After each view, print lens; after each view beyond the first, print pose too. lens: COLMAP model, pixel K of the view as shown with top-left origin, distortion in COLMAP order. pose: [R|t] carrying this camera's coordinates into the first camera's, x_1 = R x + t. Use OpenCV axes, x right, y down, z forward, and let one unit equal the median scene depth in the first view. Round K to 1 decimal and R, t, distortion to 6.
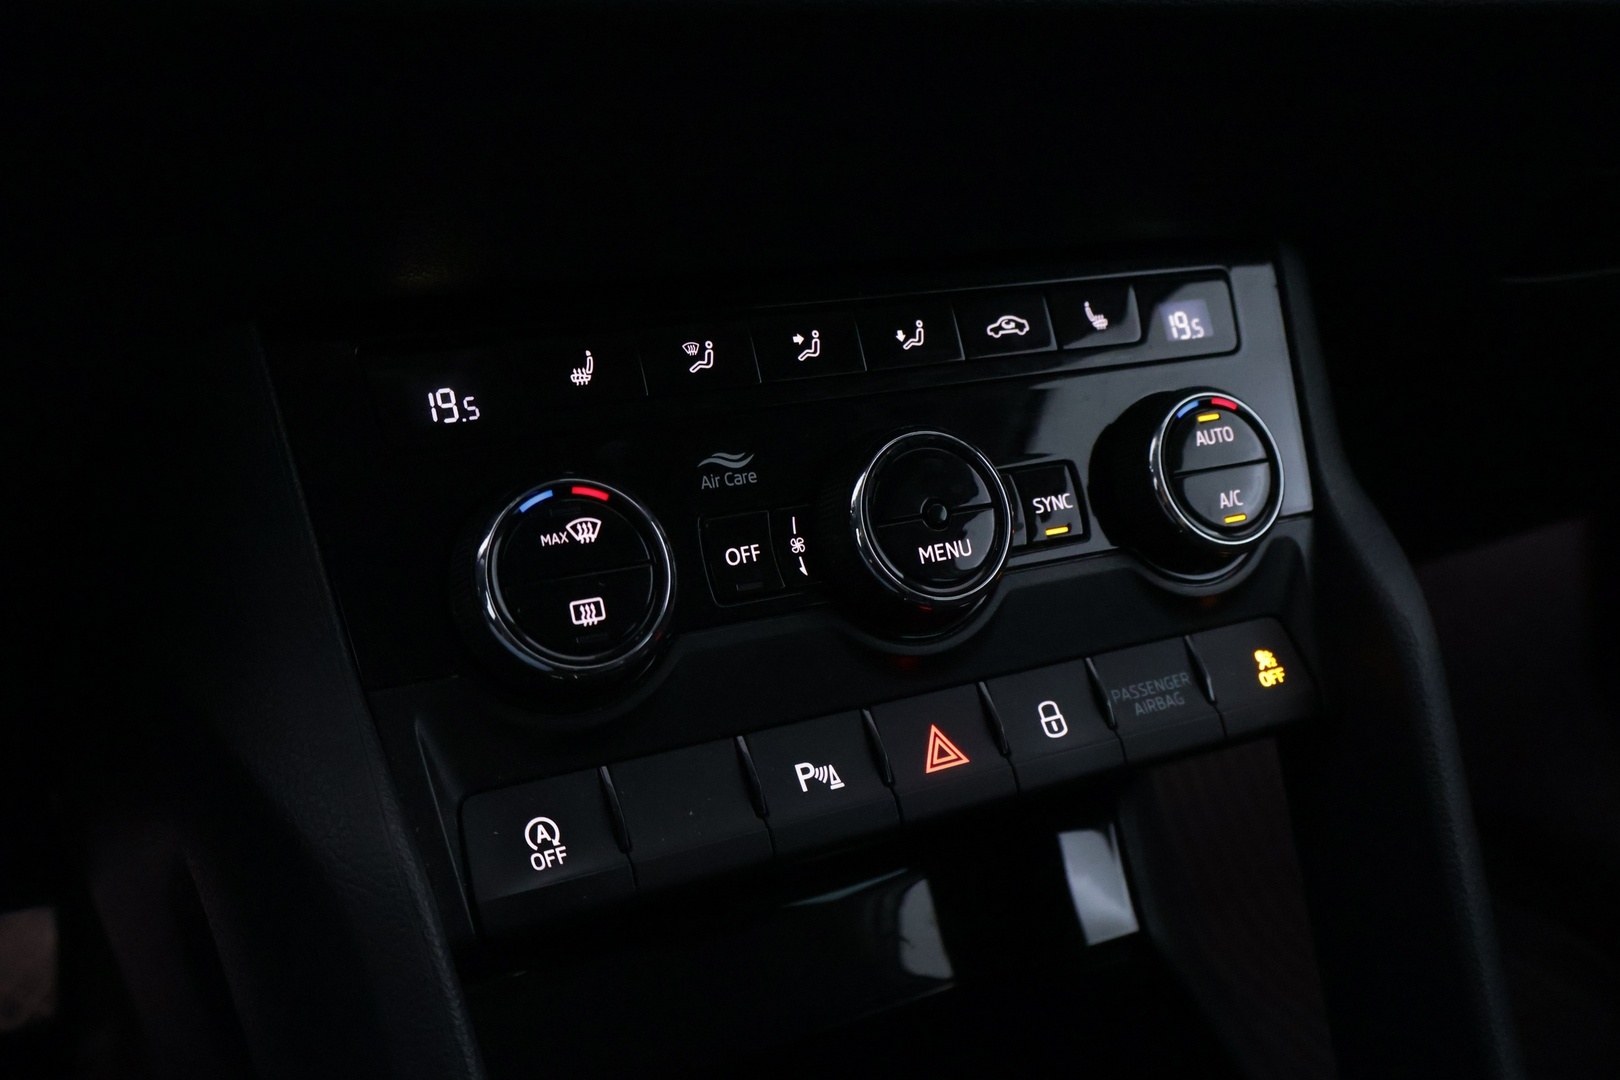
lens RADIAL K [[1581.0, 0, 814.2], [0, 1581.0, 543.5], [0, 0, 1]] dist [0.002428, 0.000000]
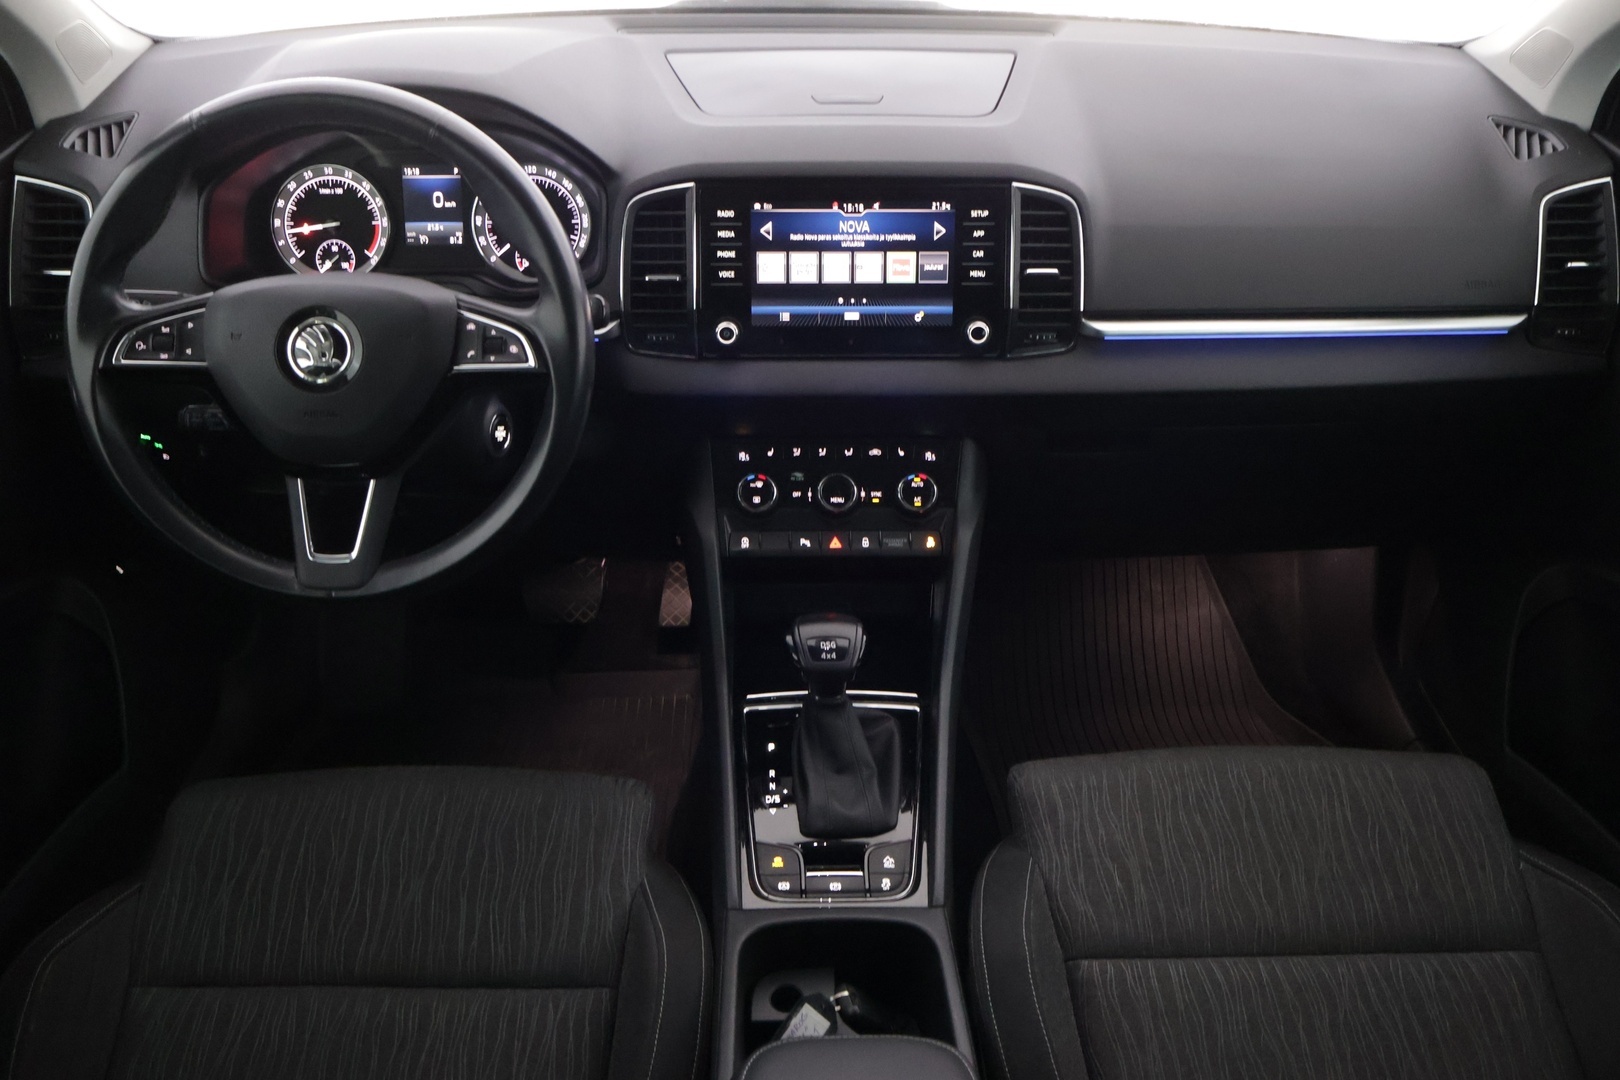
lens RADIAL K [[1317.7, 0, 809.6], [0, 1317.7, 545.2], [0, 0, 1]] dist [-0.017174, 0.015853]
pose [[0.883695, 0.156692, -0.441055, 1.787510], [-0.144542, 0.987601, 0.061258, -0.091725], [0.445185, 0.009617, 0.895387, -2.581645]]
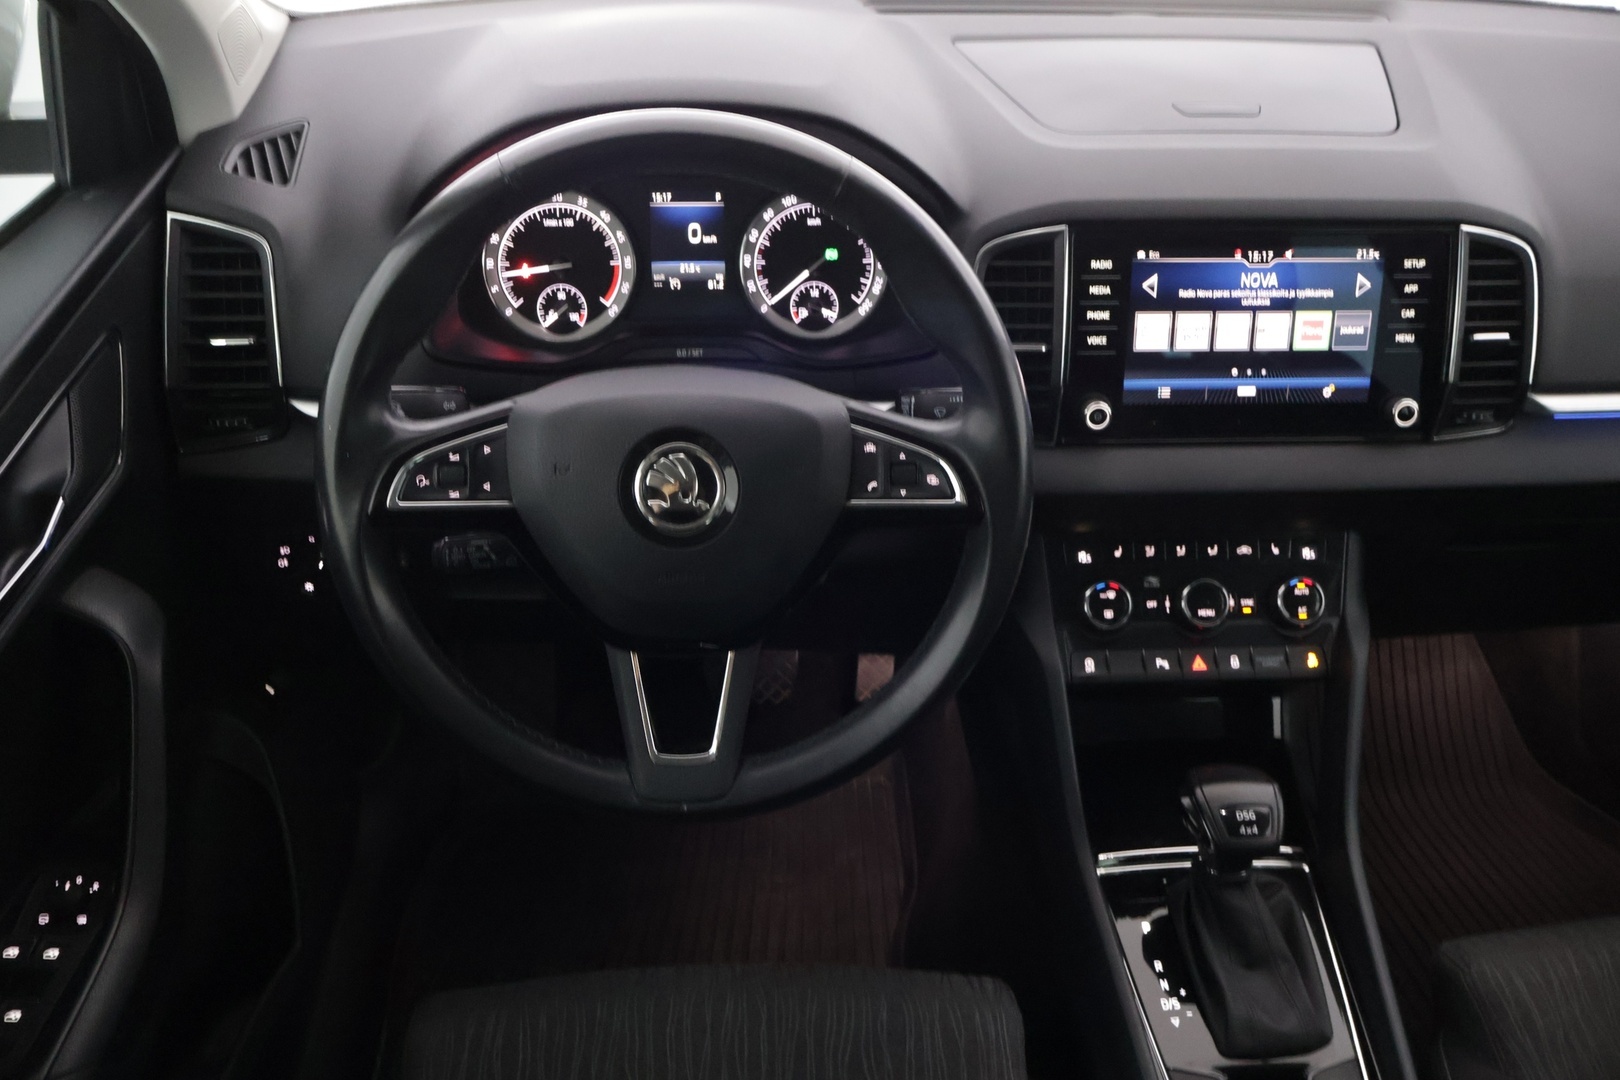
lens RADIAL K [[1317.7, 0, 811.9], [0, 1317.7, 540.8], [0, 0, 1]] dist [-0.017174, 0.015853]
pose [[0.906953, 0.166473, -0.386941, 0.425363], [-0.137995, 0.985324, 0.100468, -0.357953], [0.397987, -0.037724, 0.916615, -2.309907]]
